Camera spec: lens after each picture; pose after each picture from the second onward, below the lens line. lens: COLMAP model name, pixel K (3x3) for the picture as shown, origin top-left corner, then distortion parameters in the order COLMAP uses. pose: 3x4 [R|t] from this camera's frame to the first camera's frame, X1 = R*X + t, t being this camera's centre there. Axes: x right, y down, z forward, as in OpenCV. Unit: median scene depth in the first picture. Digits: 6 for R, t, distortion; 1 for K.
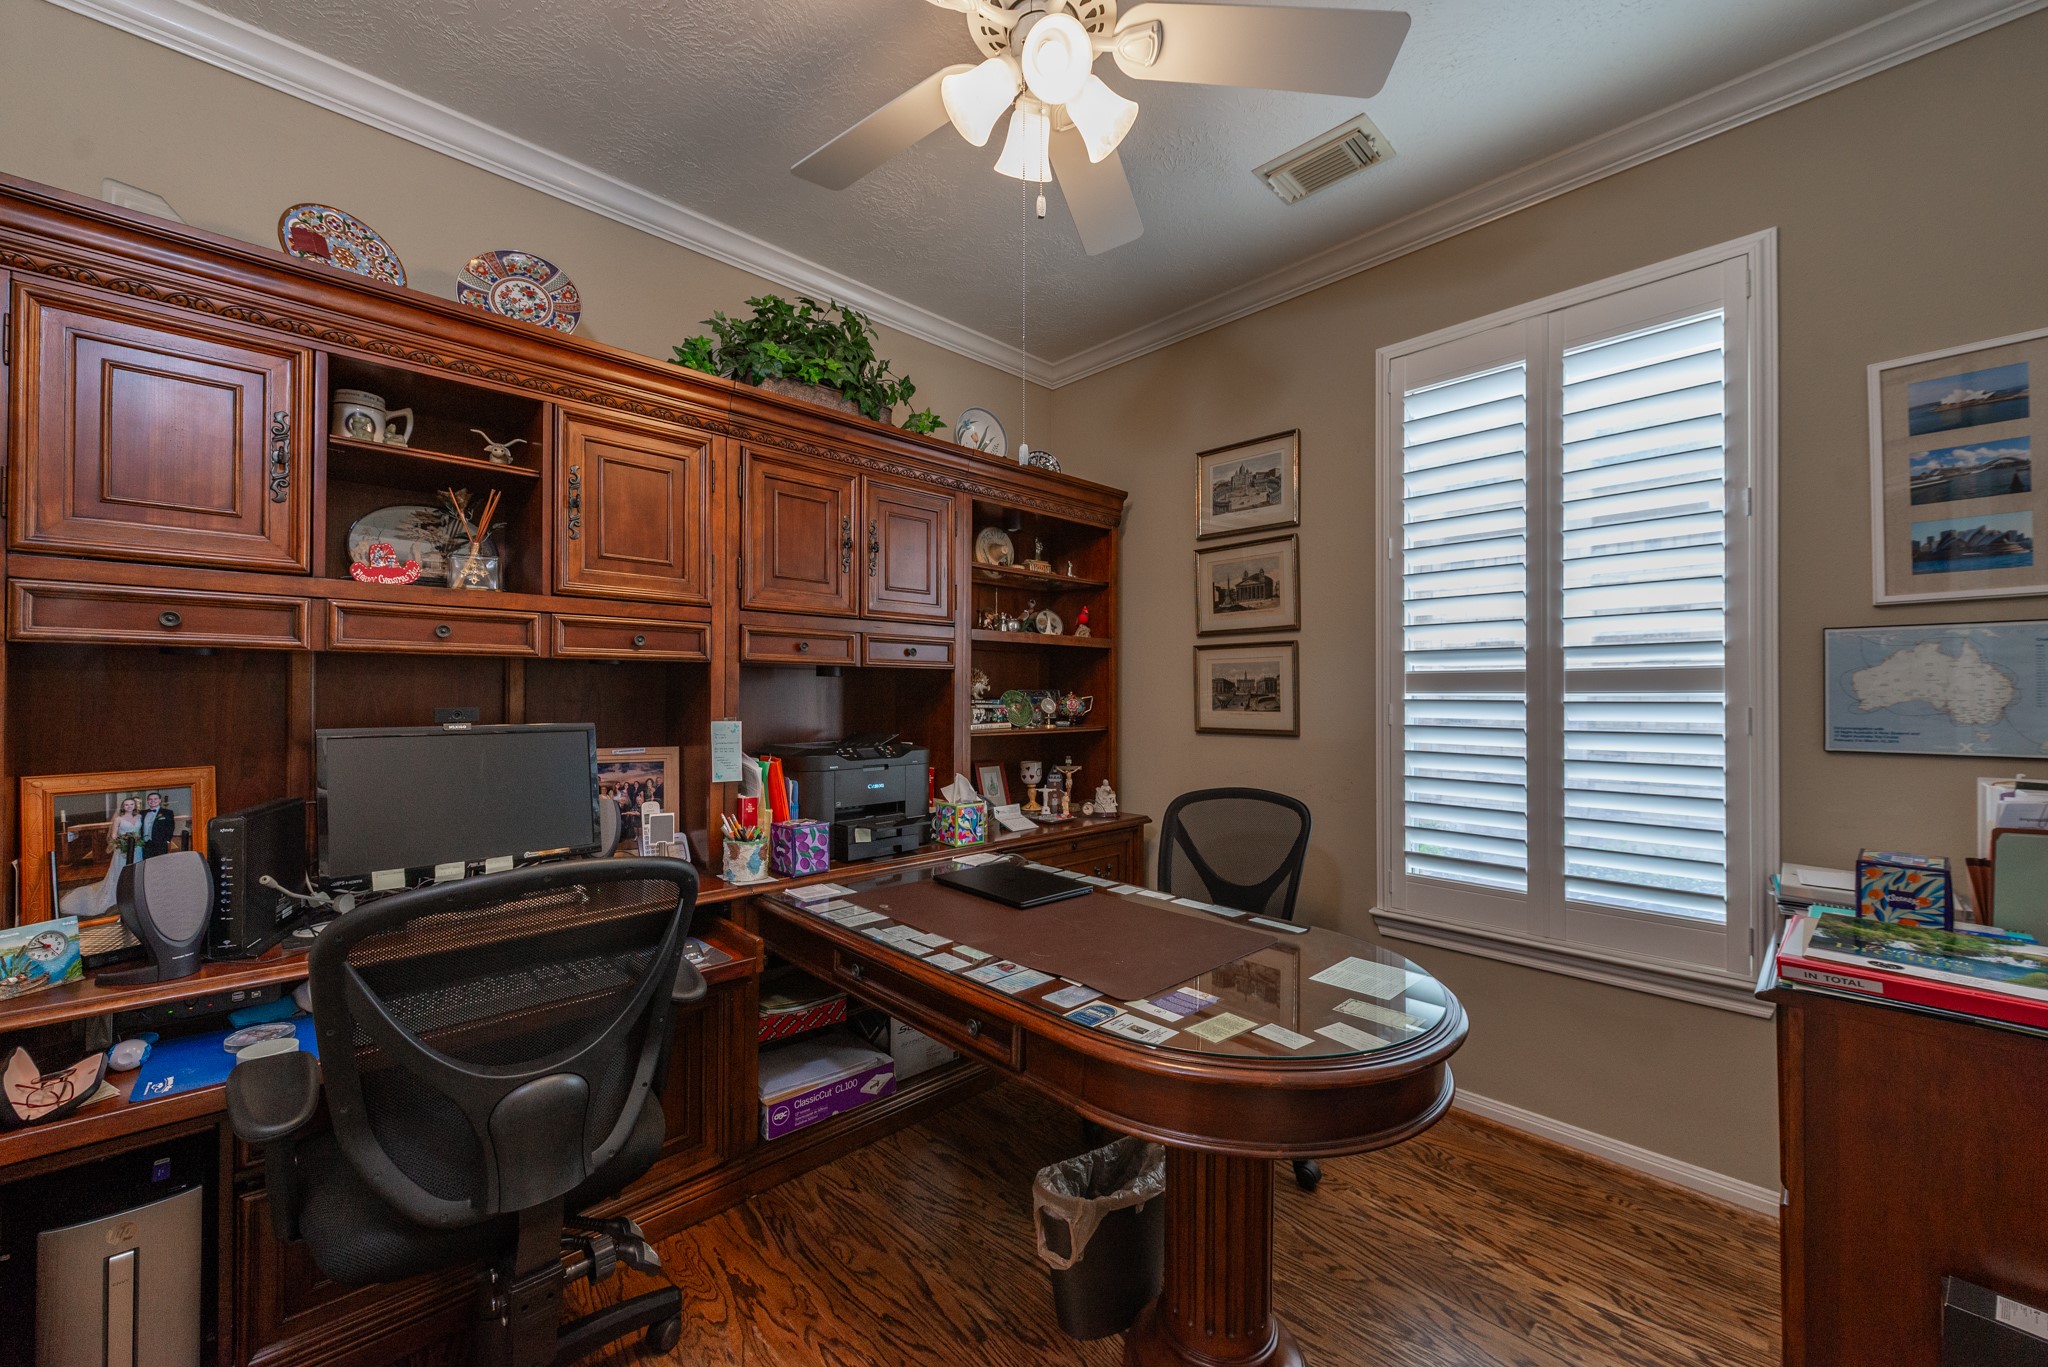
lens RADIAL K [[799.2, 0, 1023.9], [0, 799.2, 691.9], [0, 0, 1]] dist [0.010522, -0.003711]
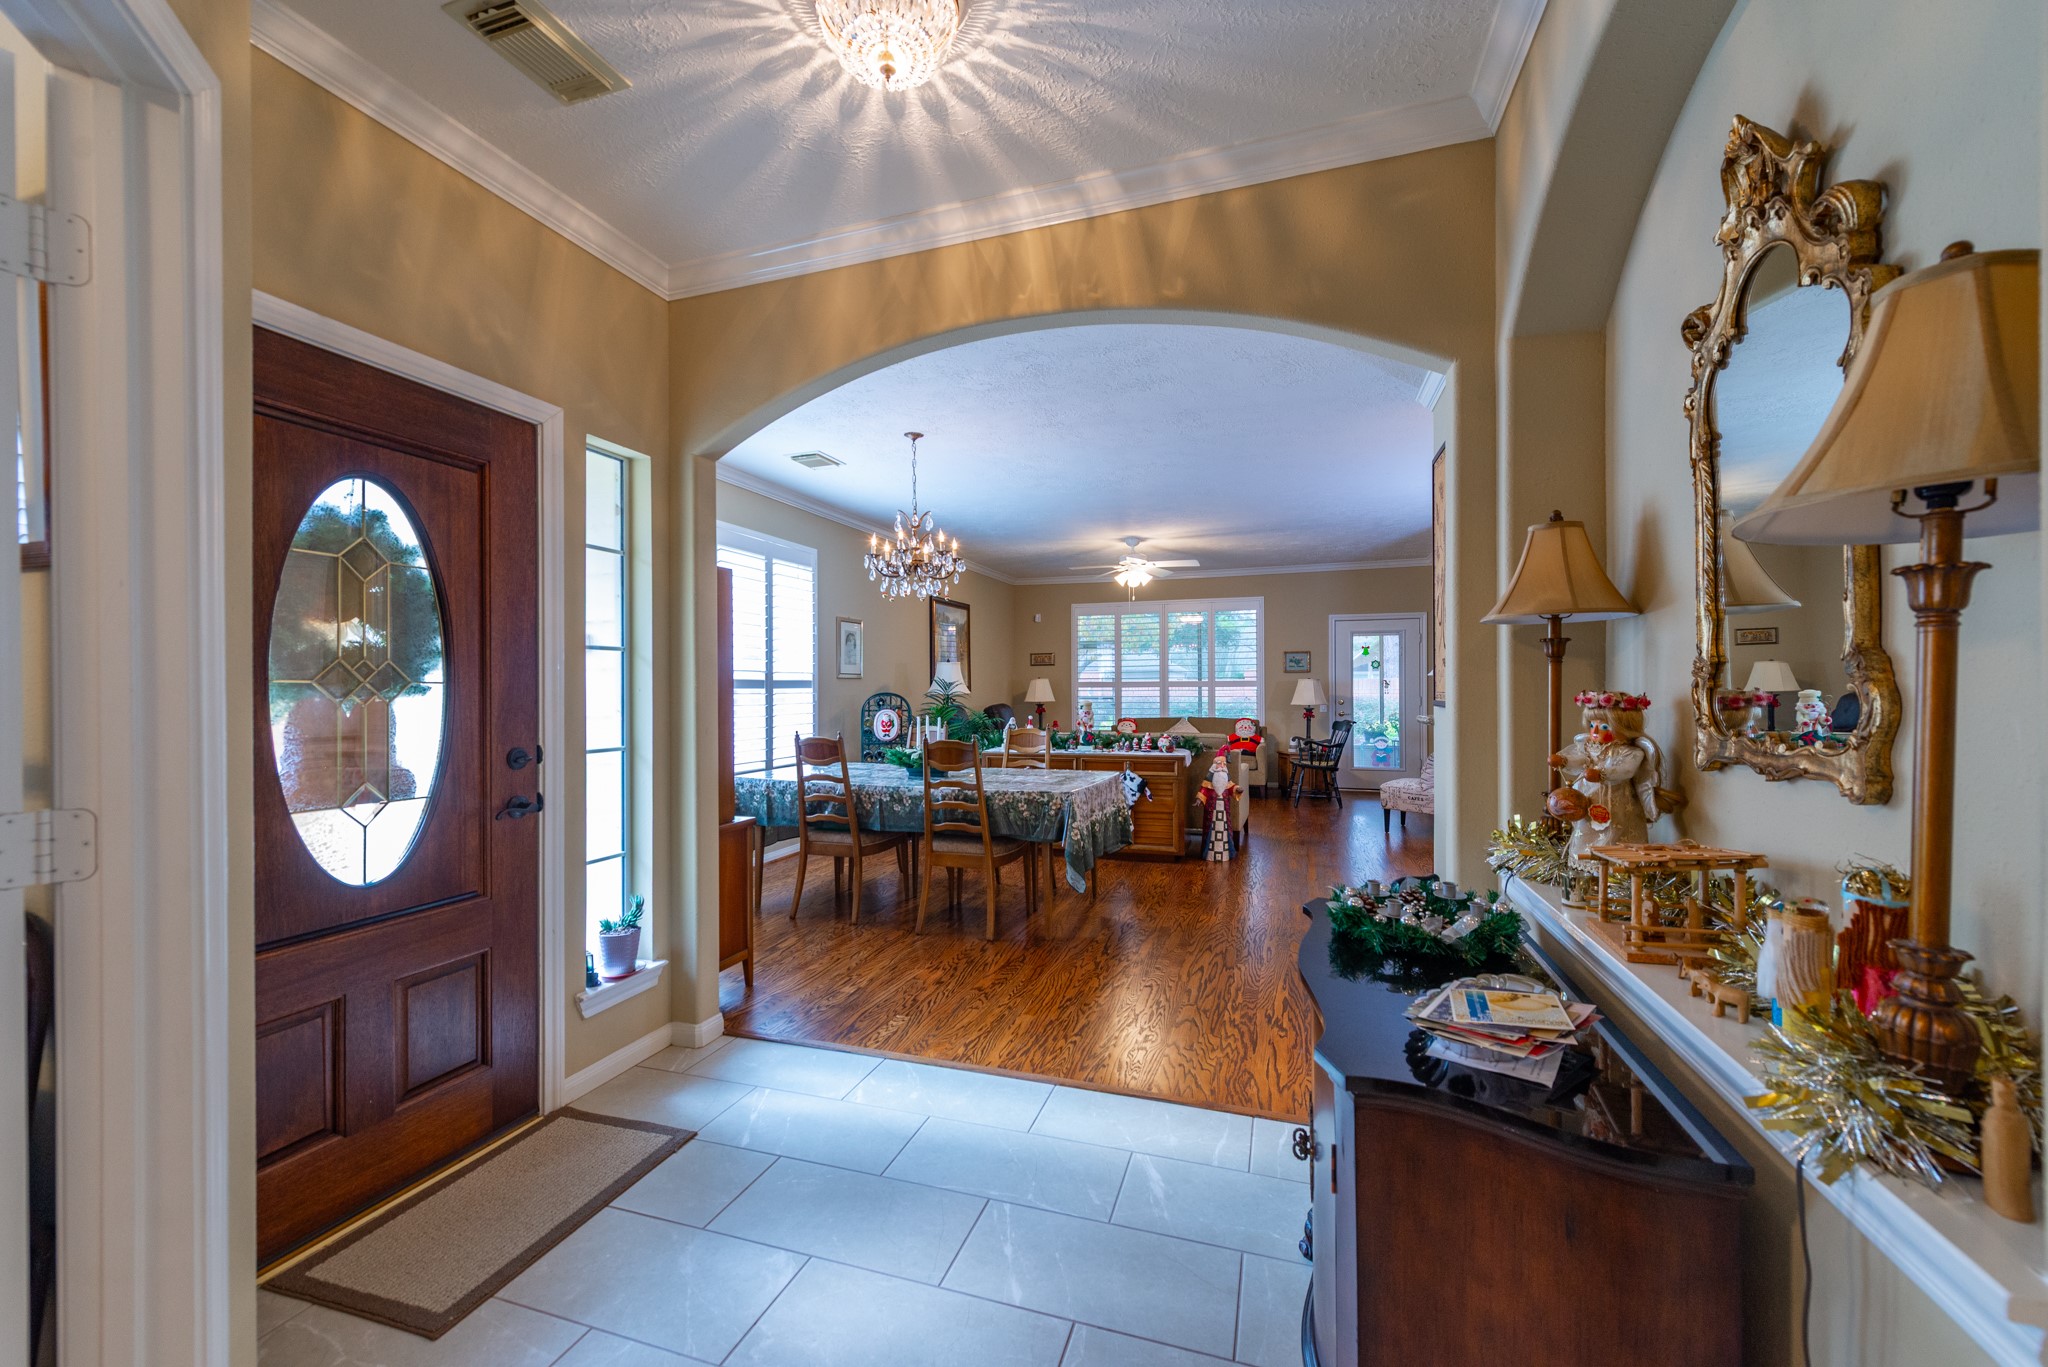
lens RADIAL K [[799.2, 0, 1022.5], [0, 799.2, 693.9], [0, 0, 1]] dist [0.010522, -0.003711]
pose [[-0.462910, -0.003074, 0.886400, -2.038949], [0.002743, 0.999984, 0.004901, 0.007727], [-0.886401, 0.004700, -0.462894, 1.491069]]
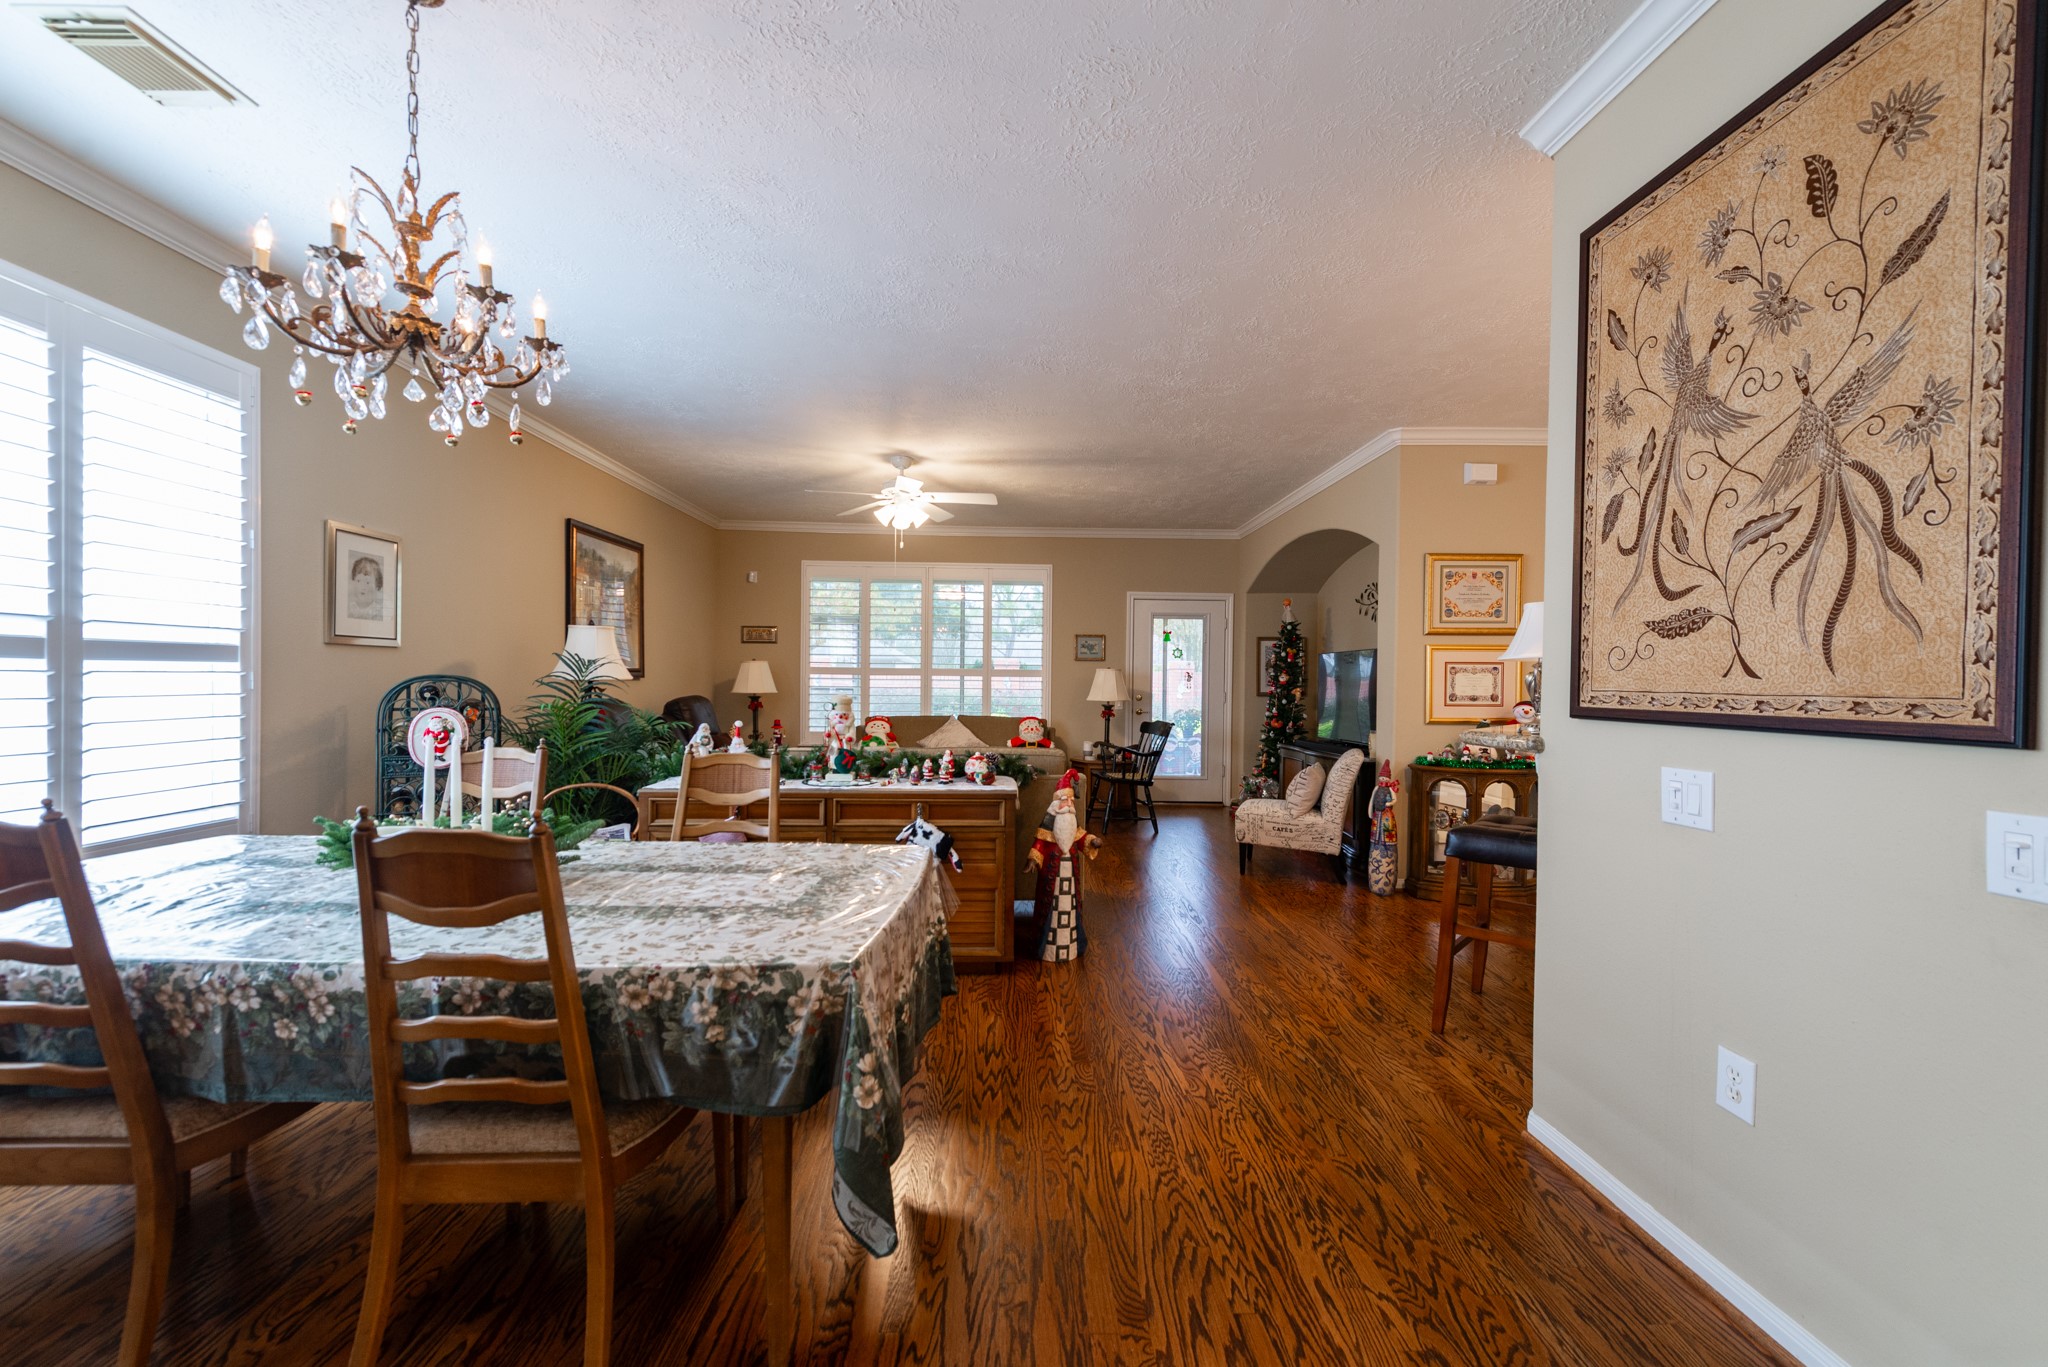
lens RADIAL K [[799.2, 0, 1025.9], [0, 799.2, 690.1], [0, 0, 1]] dist [0.010522, -0.003711]
pose [[-0.738821, -0.017219, 0.673682, -1.029017], [-0.013971, 0.999850, 0.010233, 0.013991], [-0.673757, -0.001851, -0.738951, 0.943417]]
